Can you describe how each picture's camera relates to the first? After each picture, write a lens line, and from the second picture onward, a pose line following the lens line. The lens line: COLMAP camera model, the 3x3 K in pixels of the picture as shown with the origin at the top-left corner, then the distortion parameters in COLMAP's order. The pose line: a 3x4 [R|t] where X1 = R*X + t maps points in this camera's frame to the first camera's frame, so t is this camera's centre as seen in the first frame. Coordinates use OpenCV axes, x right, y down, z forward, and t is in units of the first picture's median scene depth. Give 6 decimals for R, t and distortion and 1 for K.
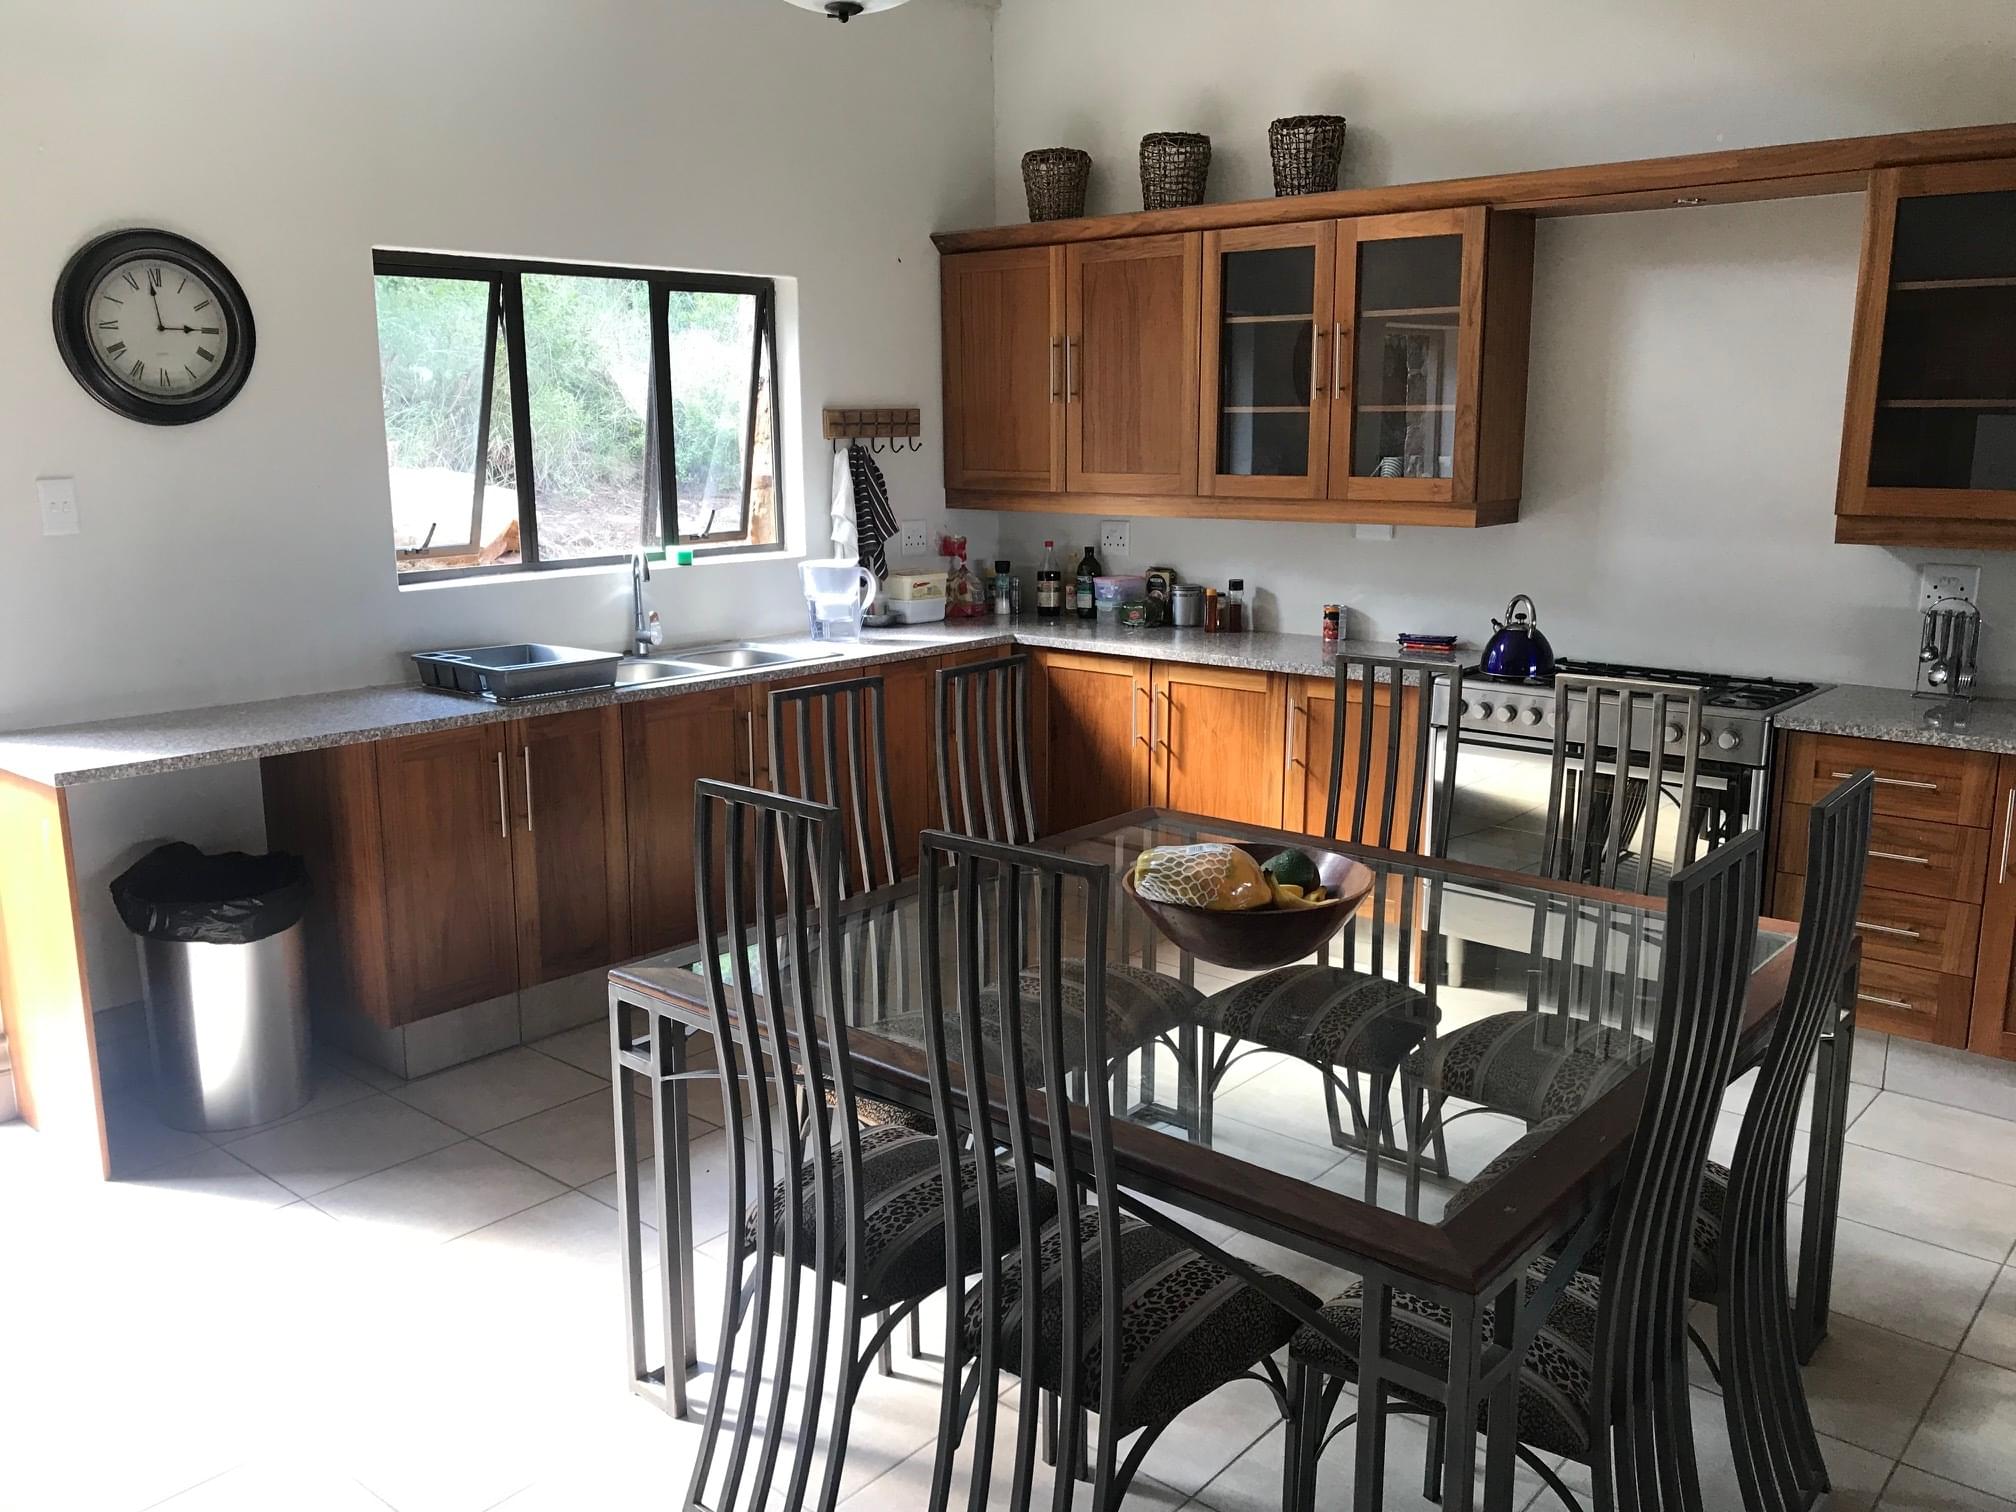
lens RADIAL K [[1643.0, 0, 1008.0], [0, 1643.0, 756.0], [0, 0, 1]] dist [-0.001709, -0.004188]
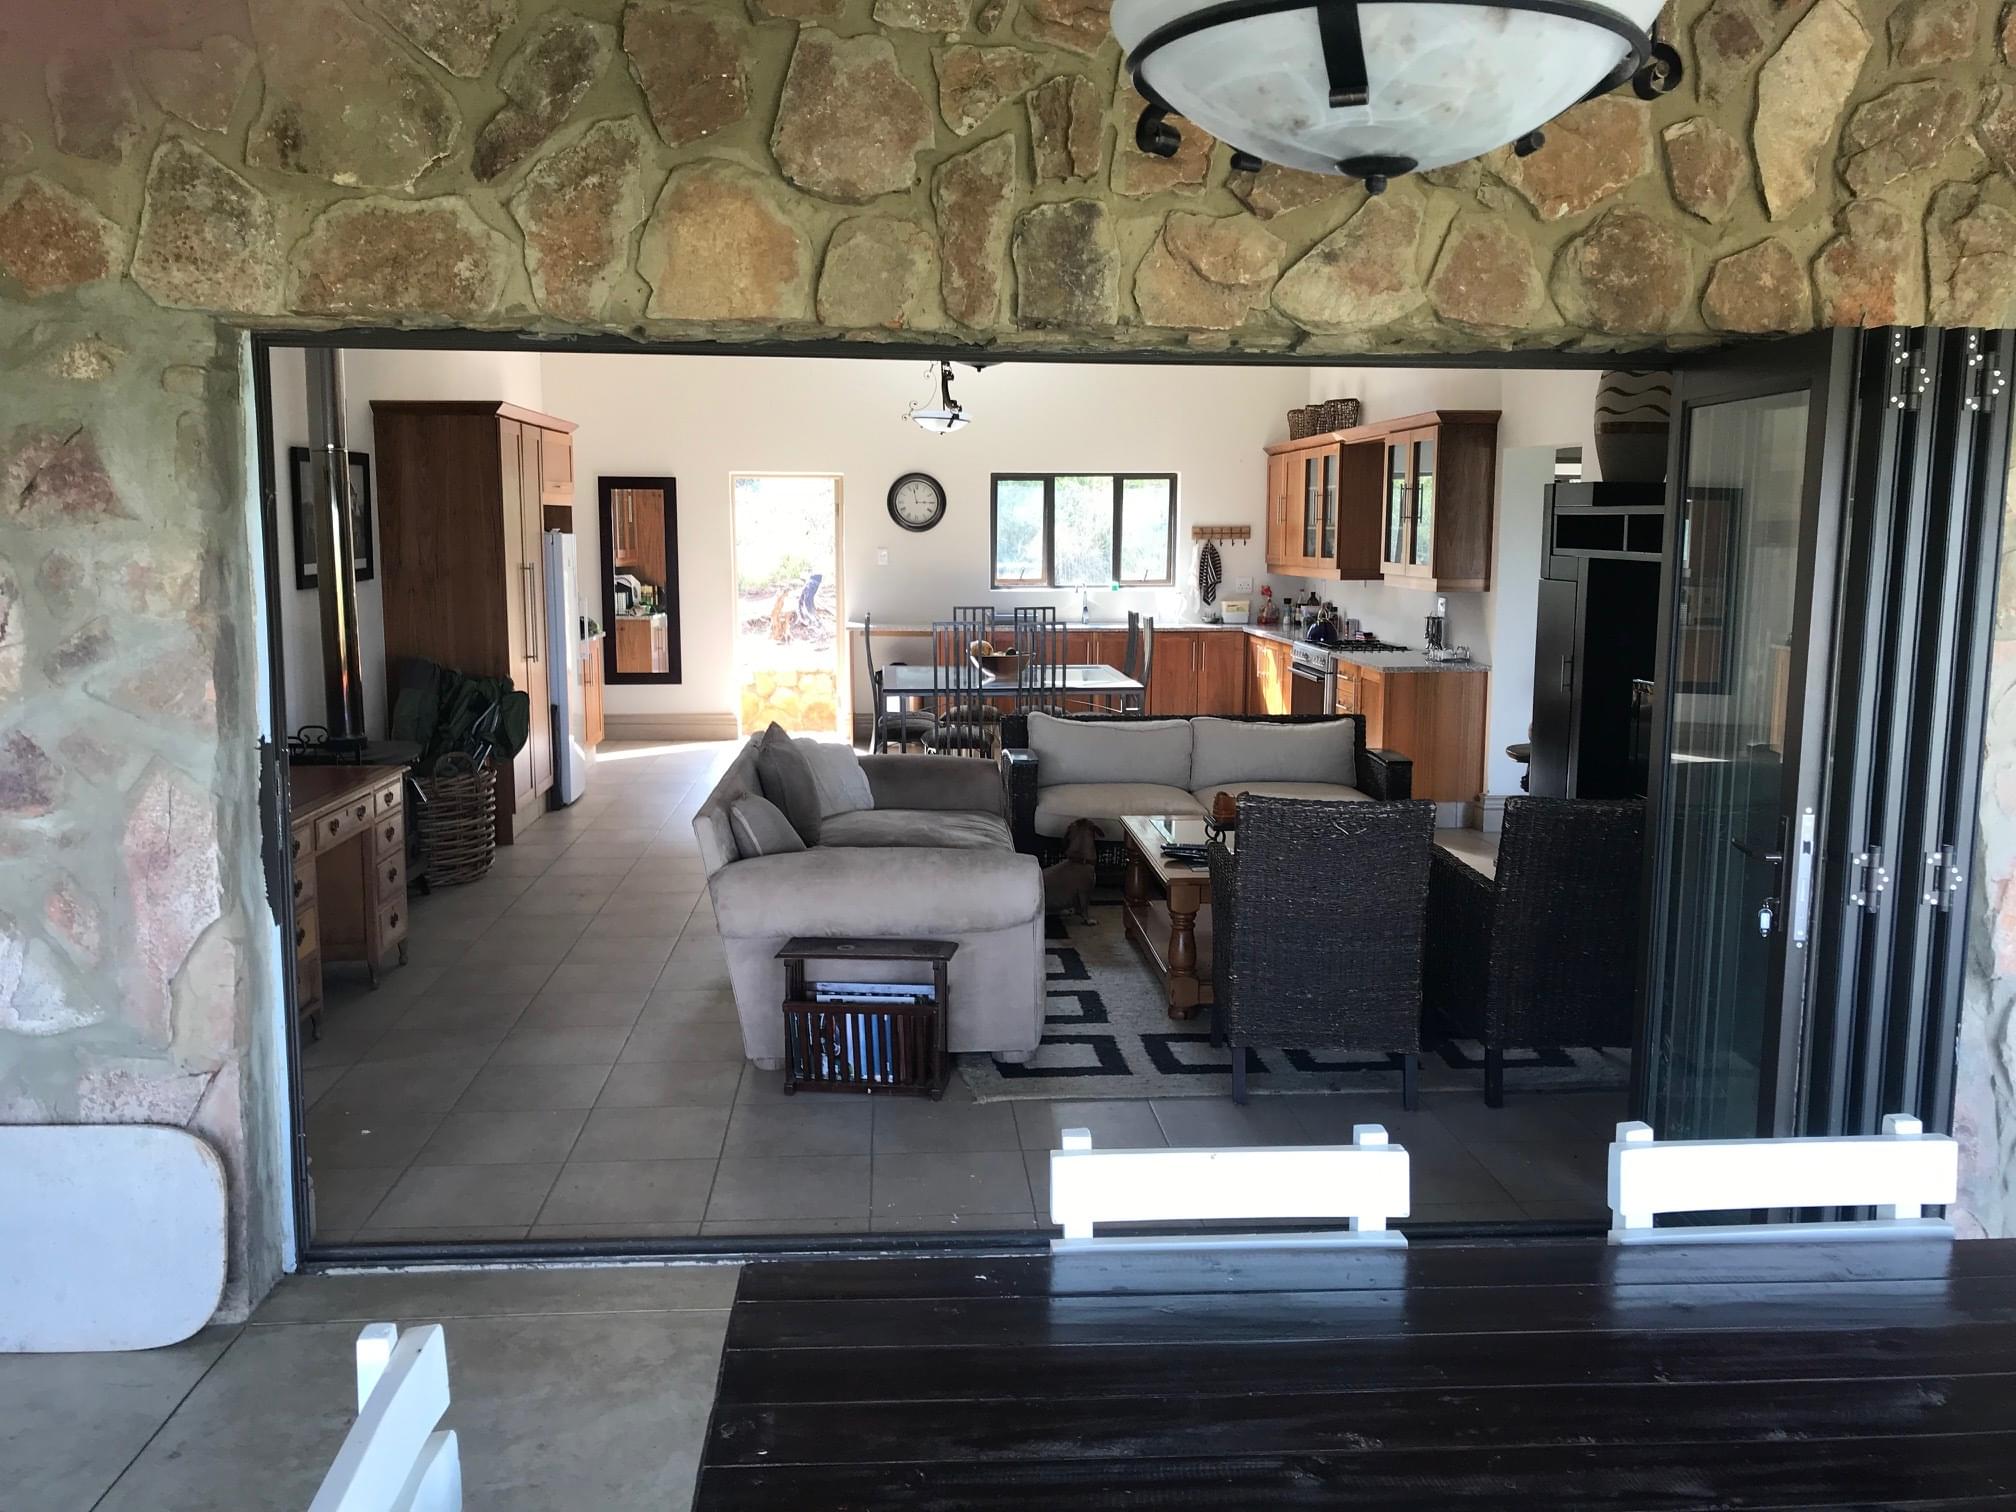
lens RADIAL K [[1643.0, 0, 1008.0], [0, 1643.0, 756.0], [0, 0, 1]] dist [-0.001709, -0.004188]
pose [[0.699271, 0.100155, -0.707806, 1.441955], [-0.145842, 0.989299, -0.004097, 0.163172], [0.699821, 0.106093, 0.706395, -0.820065]]
